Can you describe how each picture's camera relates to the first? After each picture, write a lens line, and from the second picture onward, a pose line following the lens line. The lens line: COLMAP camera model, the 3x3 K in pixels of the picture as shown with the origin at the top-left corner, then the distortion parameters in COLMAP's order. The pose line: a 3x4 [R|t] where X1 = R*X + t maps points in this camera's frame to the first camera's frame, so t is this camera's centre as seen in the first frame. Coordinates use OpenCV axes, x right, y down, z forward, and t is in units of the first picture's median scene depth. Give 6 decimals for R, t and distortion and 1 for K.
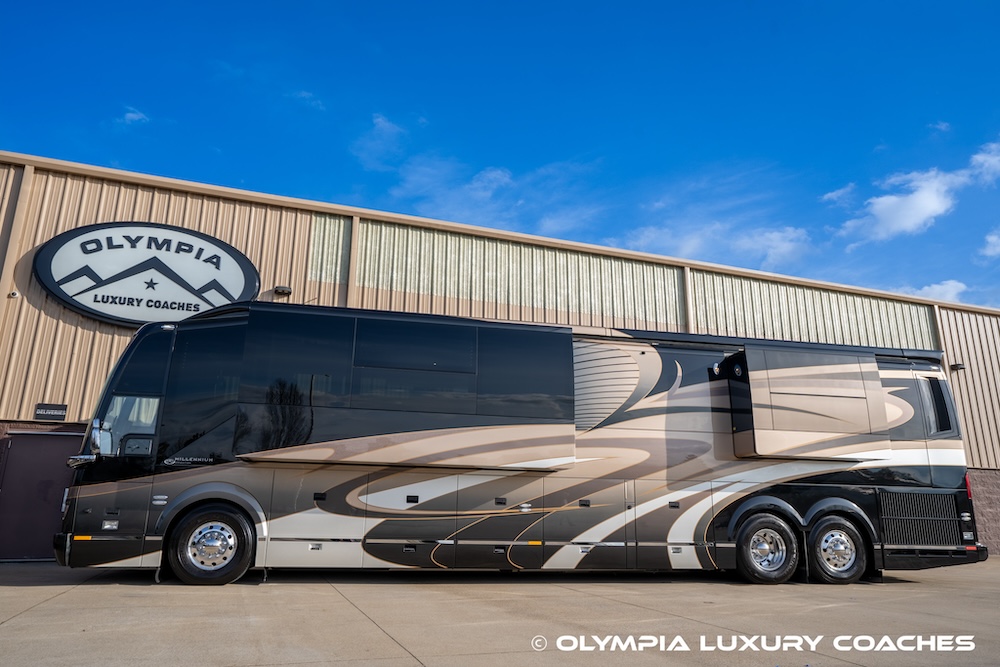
lens RADIAL K [[686.7, 0, 500.8], [0, 686.7, 334.6], [0, 0, 1]] dist [-0.019351, 0.046214]
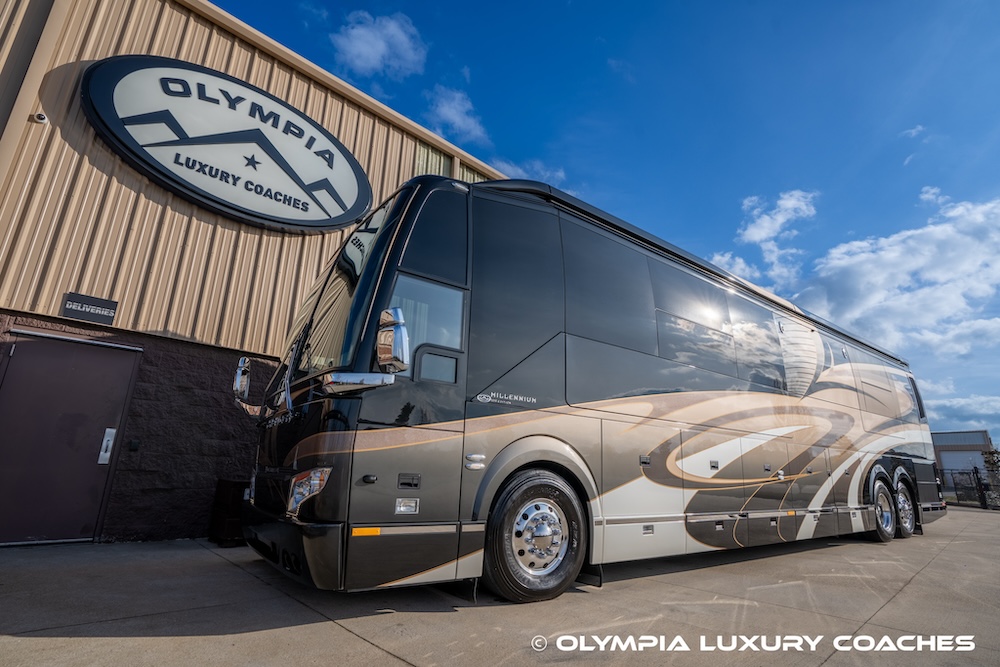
lens RADIAL K [[486.0, 0, 500.0], [0, 486.0, 333.5], [0, 0, 1]] dist [-0.061887, 0.028031]
pose [[0.914505, 0.126270, 0.384366, -0.540278], [-0.122093, 0.991889, -0.035361, 0.120241], [-0.385713, -0.014590, 0.922504, 0.509216]]
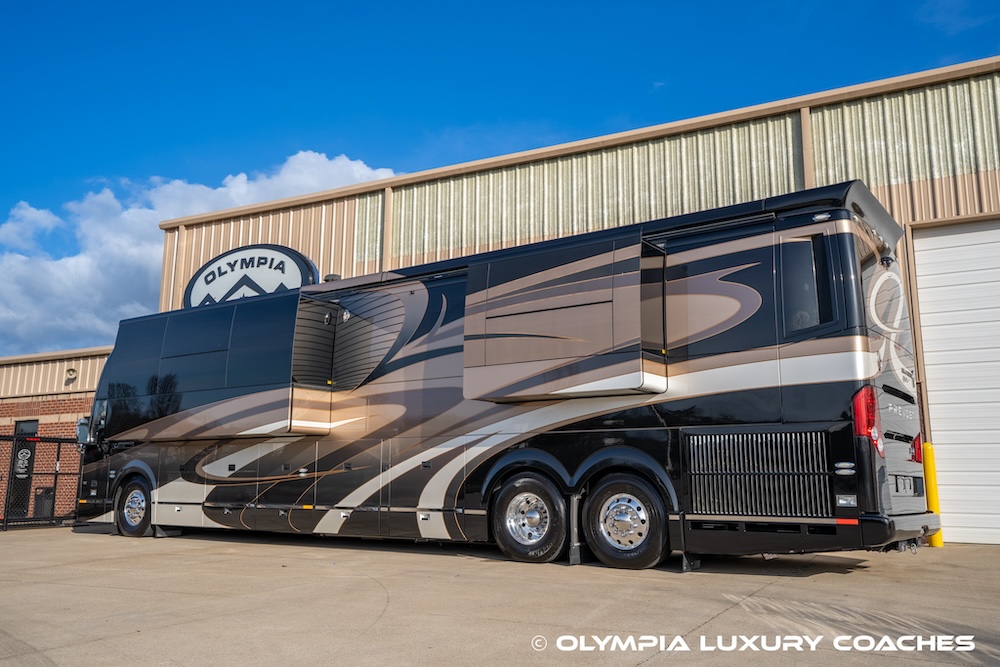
lens RADIAL K [[857.2, 0, 500.0], [0, 857.2, 333.5], [0, 0, 1]] dist [0.030920, 0.009705]
pose [[0.677224, -0.142480, -0.721850, 1.072285], [0.191347, 0.981420, -0.014197, 0.115778], [0.710461, -0.128510, 0.691904, 0.332561]]
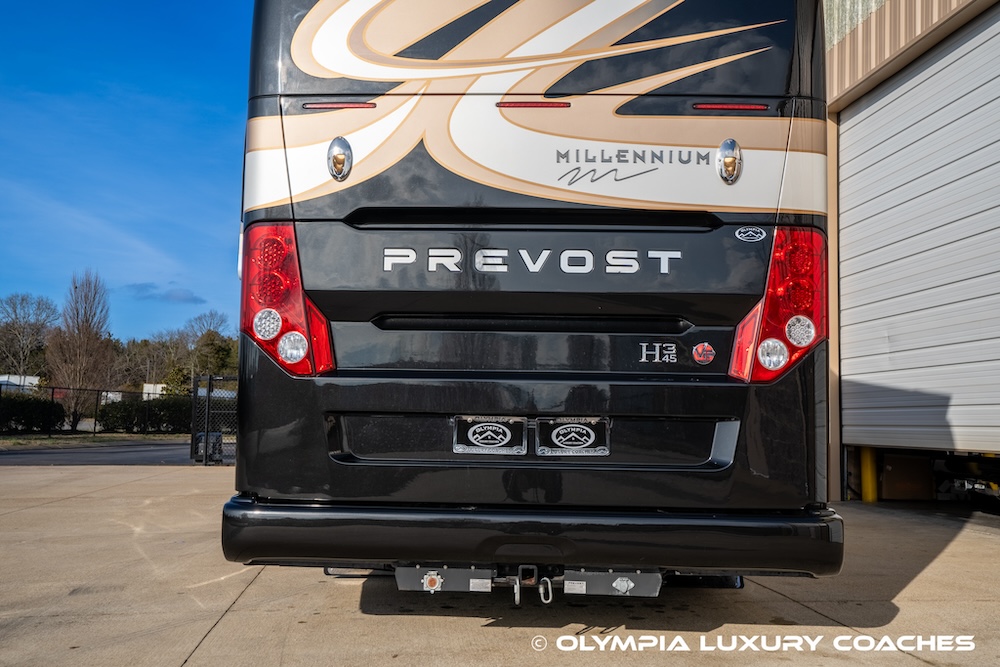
lens RADIAL K [[988.4, 0, 500.0], [0, 988.4, 333.5], [0, 0, 1]] dist [0.049645, -0.008966]
pose [[-0.238303, -0.110415, -0.964894, 1.099948], [0.227758, 0.959456, -0.166043, 0.346687], [0.944107, -0.259331, -0.203493, 1.251678]]
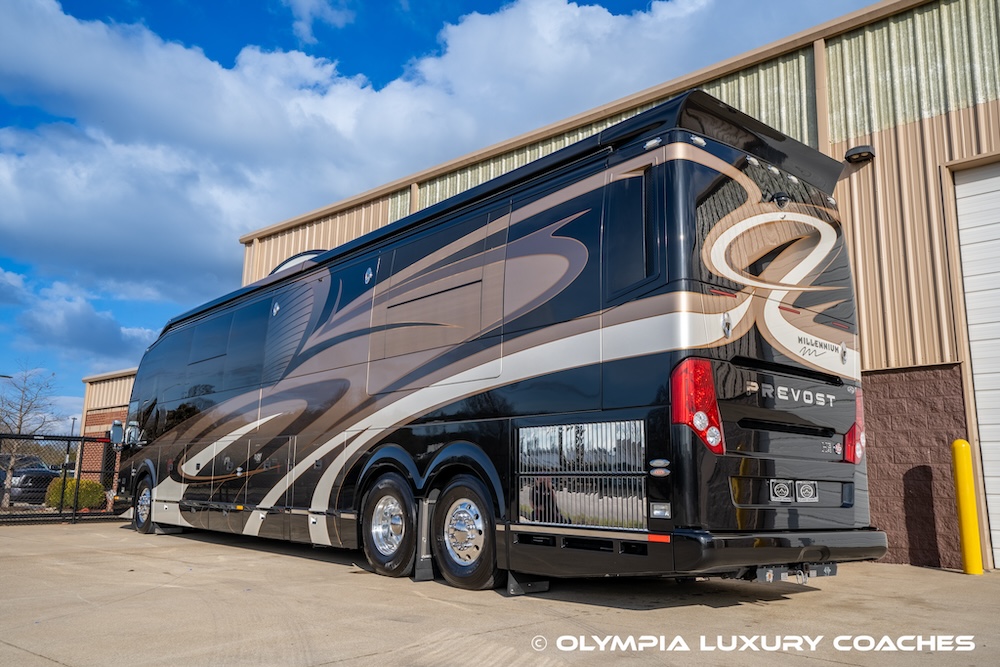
lens RADIAL K [[819.3, 0, 494.7], [0, 819.3, 333.6], [0, 0, 1]] dist [0.008590, 0.055546]
pose [[0.462577, -0.171861, -0.869762, 1.150592], [0.213730, 0.973715, -0.078731, 0.212173], [0.860431, -0.149474, 0.487150, 0.711346]]
